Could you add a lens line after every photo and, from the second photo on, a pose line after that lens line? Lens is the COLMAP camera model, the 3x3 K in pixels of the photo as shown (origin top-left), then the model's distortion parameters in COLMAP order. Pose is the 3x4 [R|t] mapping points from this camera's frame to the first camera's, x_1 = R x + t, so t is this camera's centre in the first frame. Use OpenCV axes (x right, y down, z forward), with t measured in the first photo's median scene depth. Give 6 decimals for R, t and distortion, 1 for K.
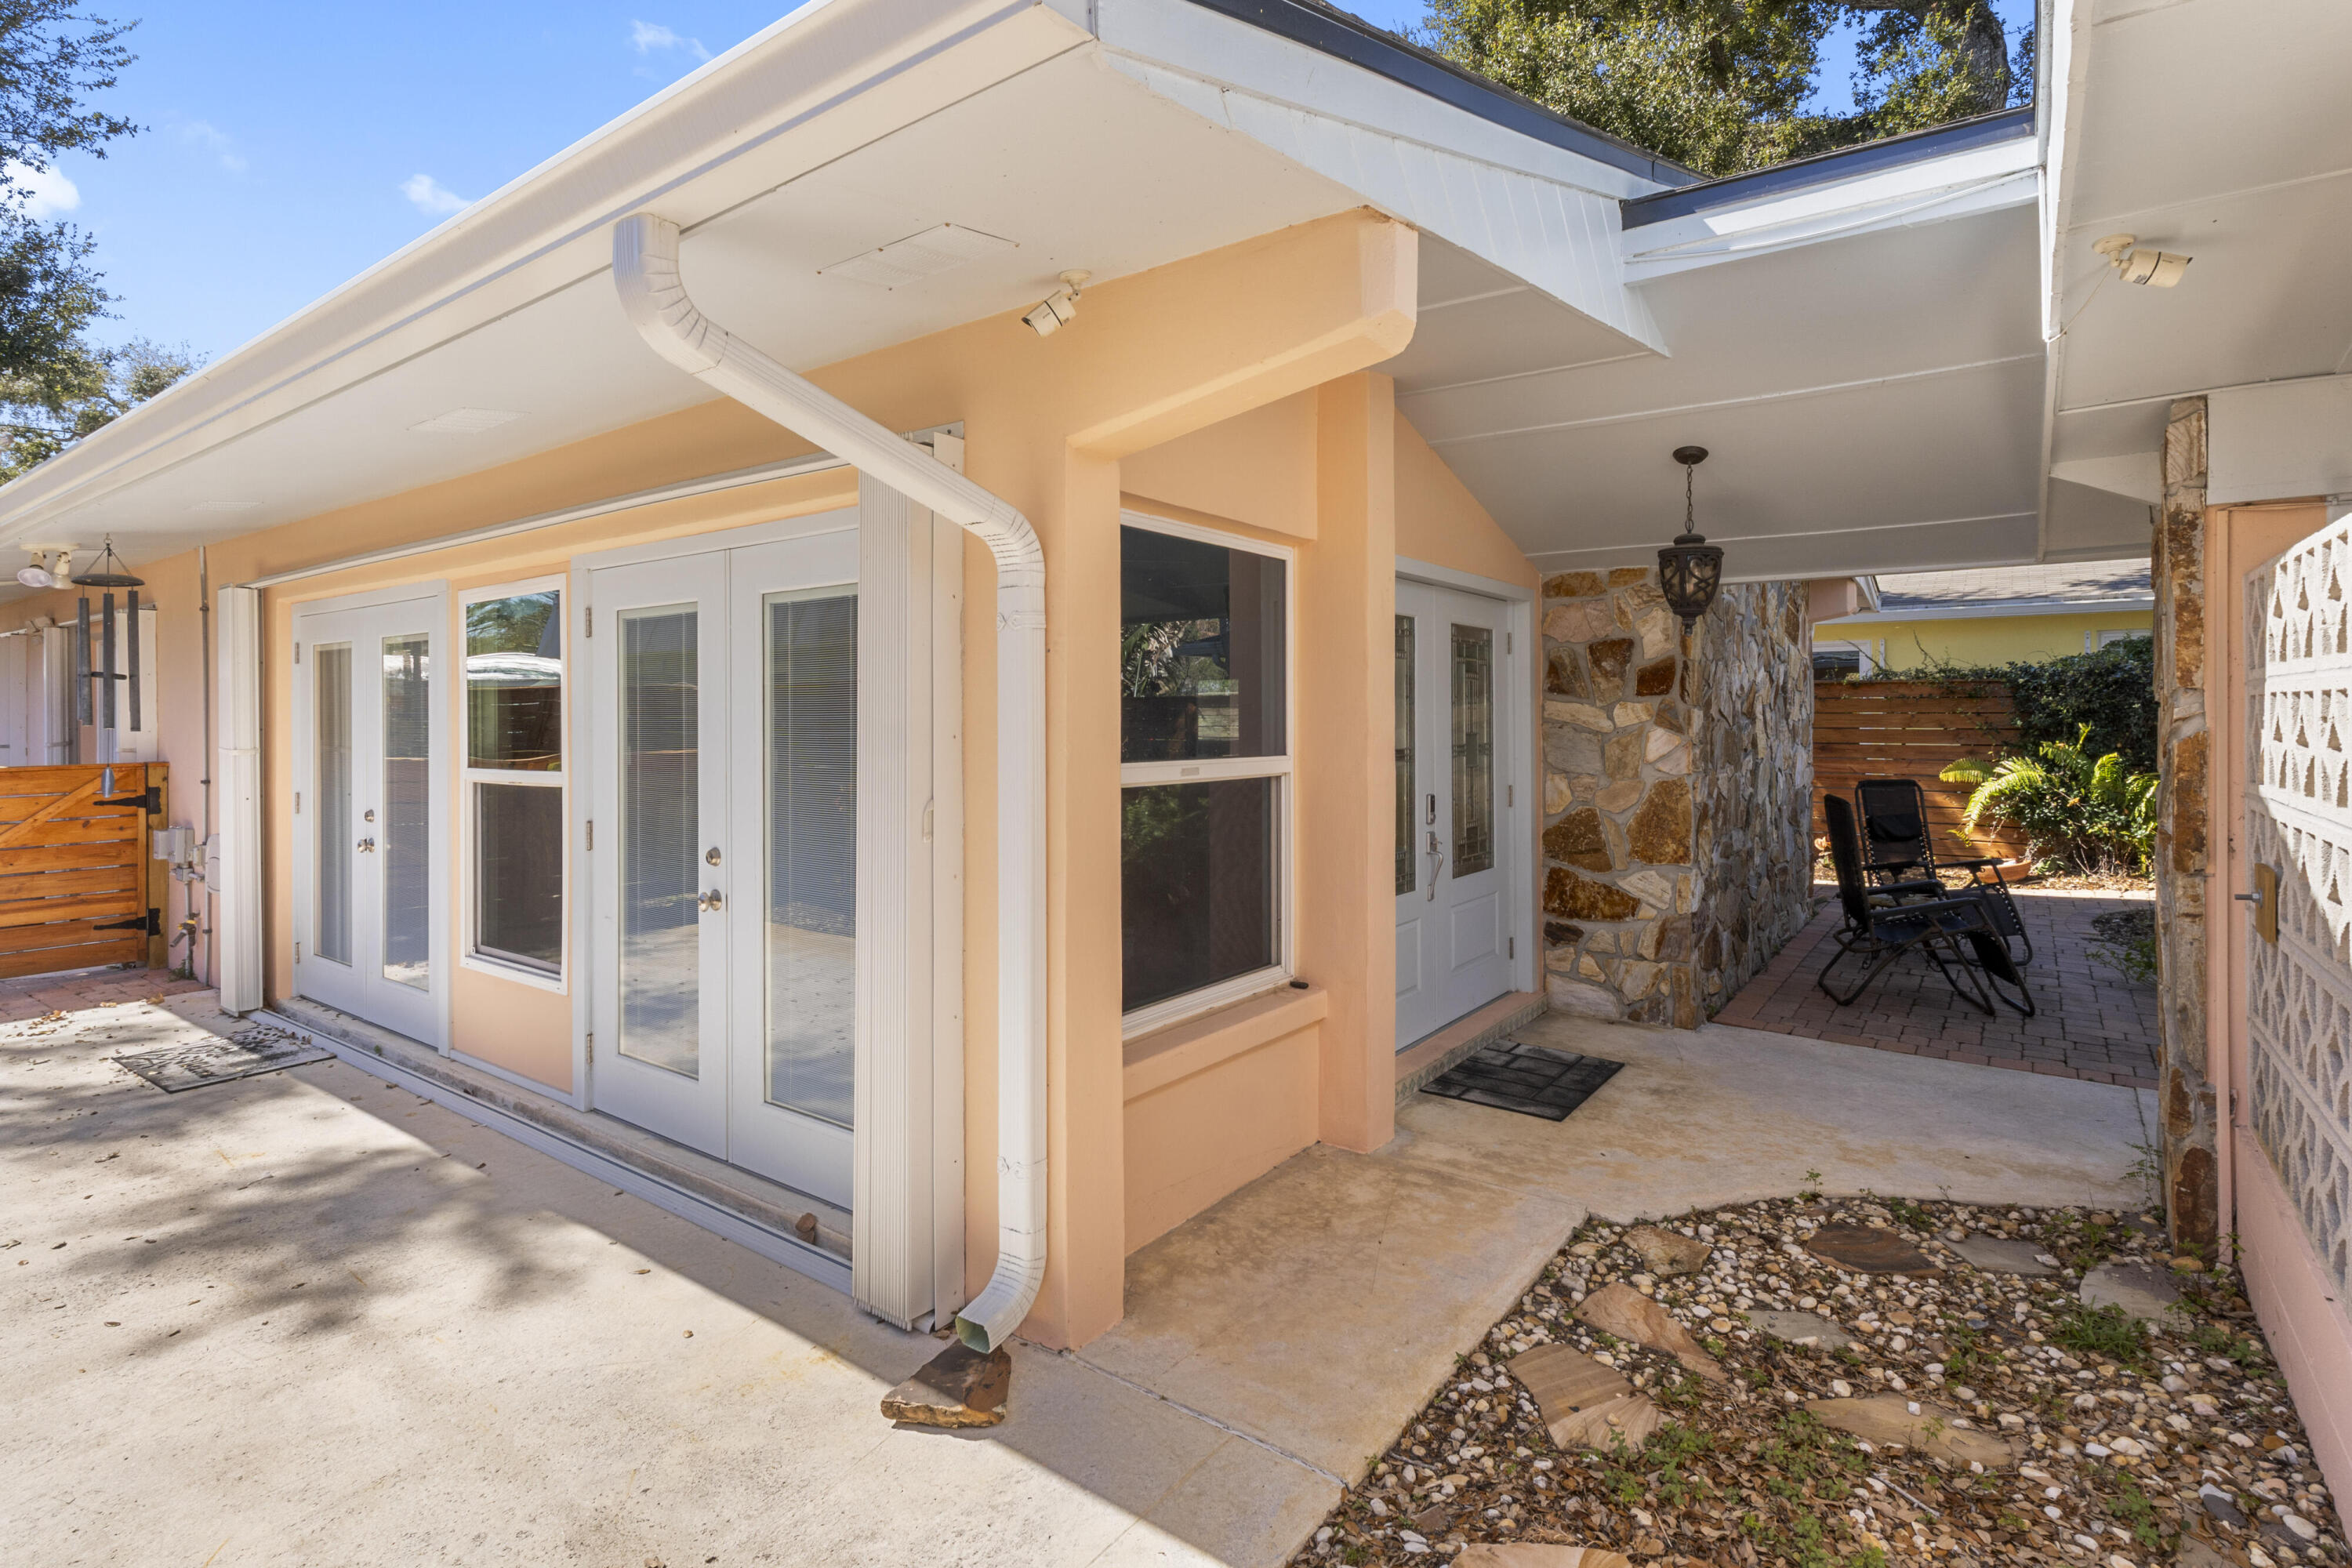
lens RADIAL K [[1139.7, 0, 1182.2], [0, 1139.7, 743.9], [0, 0, 1]] dist [-0.000234, -0.000480]
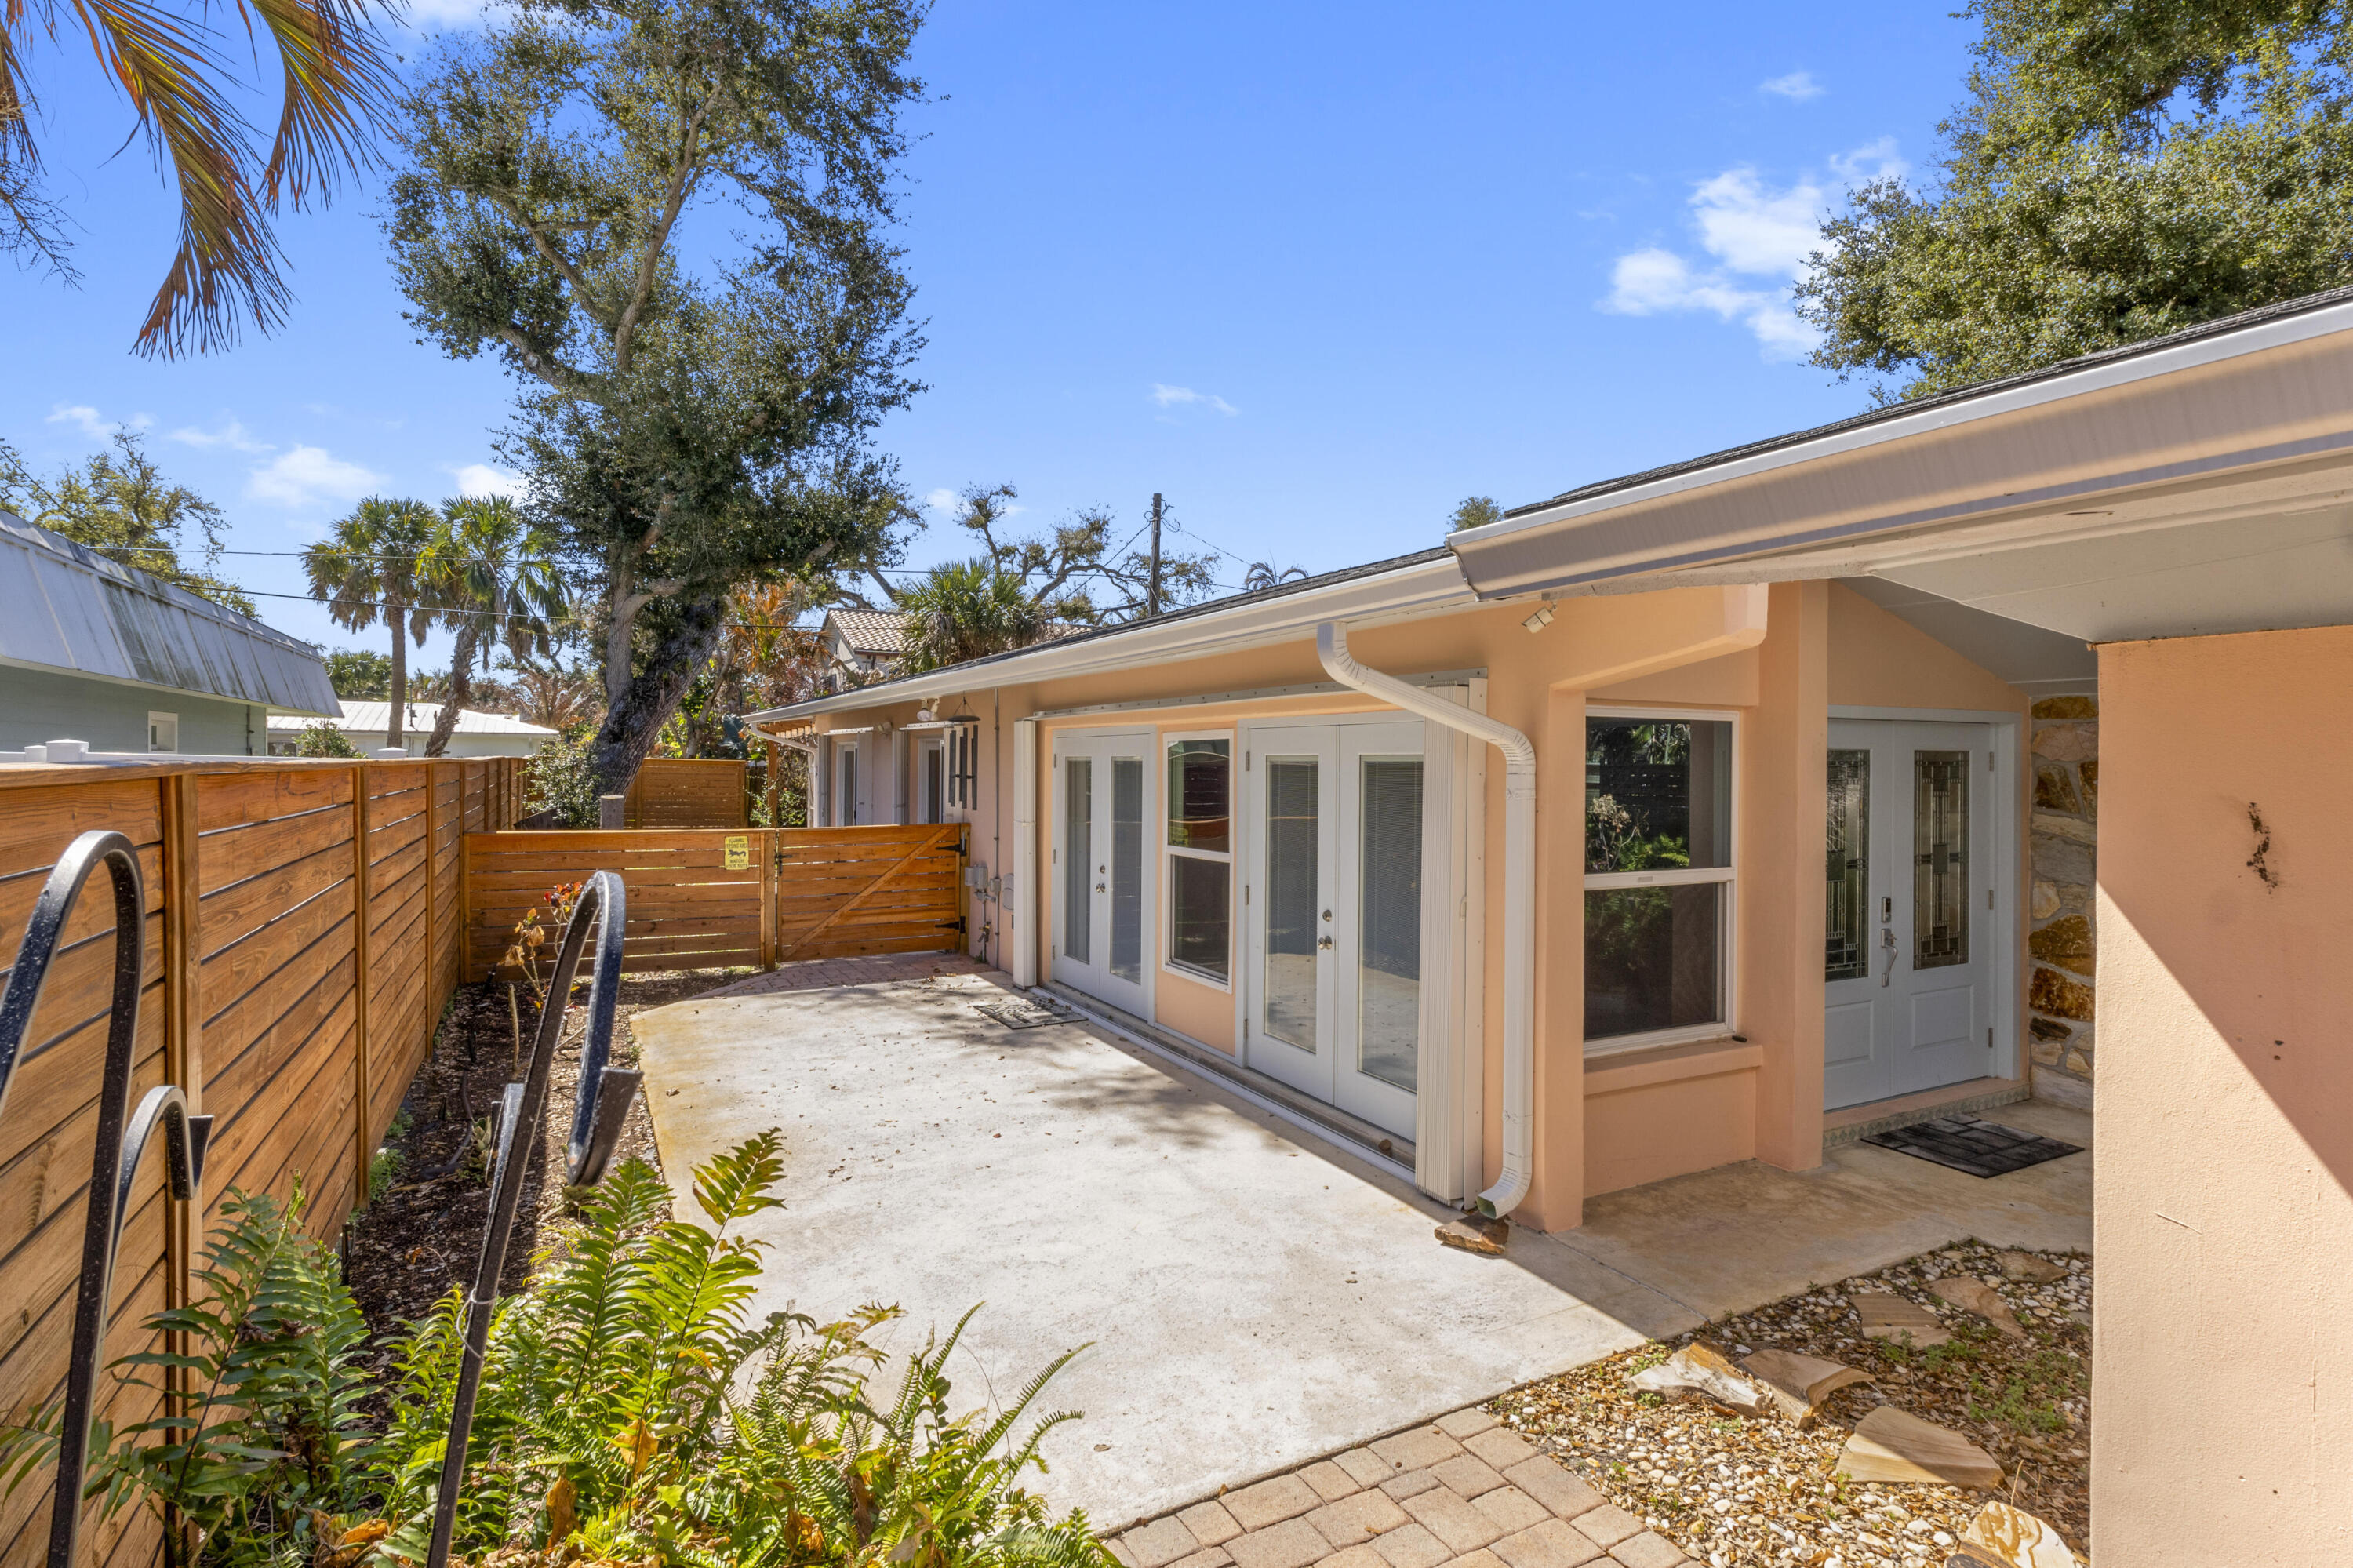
lens RADIAL K [[1154.0, 0, 1161.4], [0, 1154.0, 762.4], [0, 0, 1]] dist [0.003603, 0.000045]
pose [[0.892379, 0.006747, -0.451236, 0.107797], [-0.015801, 0.999742, -0.016301, -0.081964], [0.451009, 0.021677, 0.892256, -0.533344]]
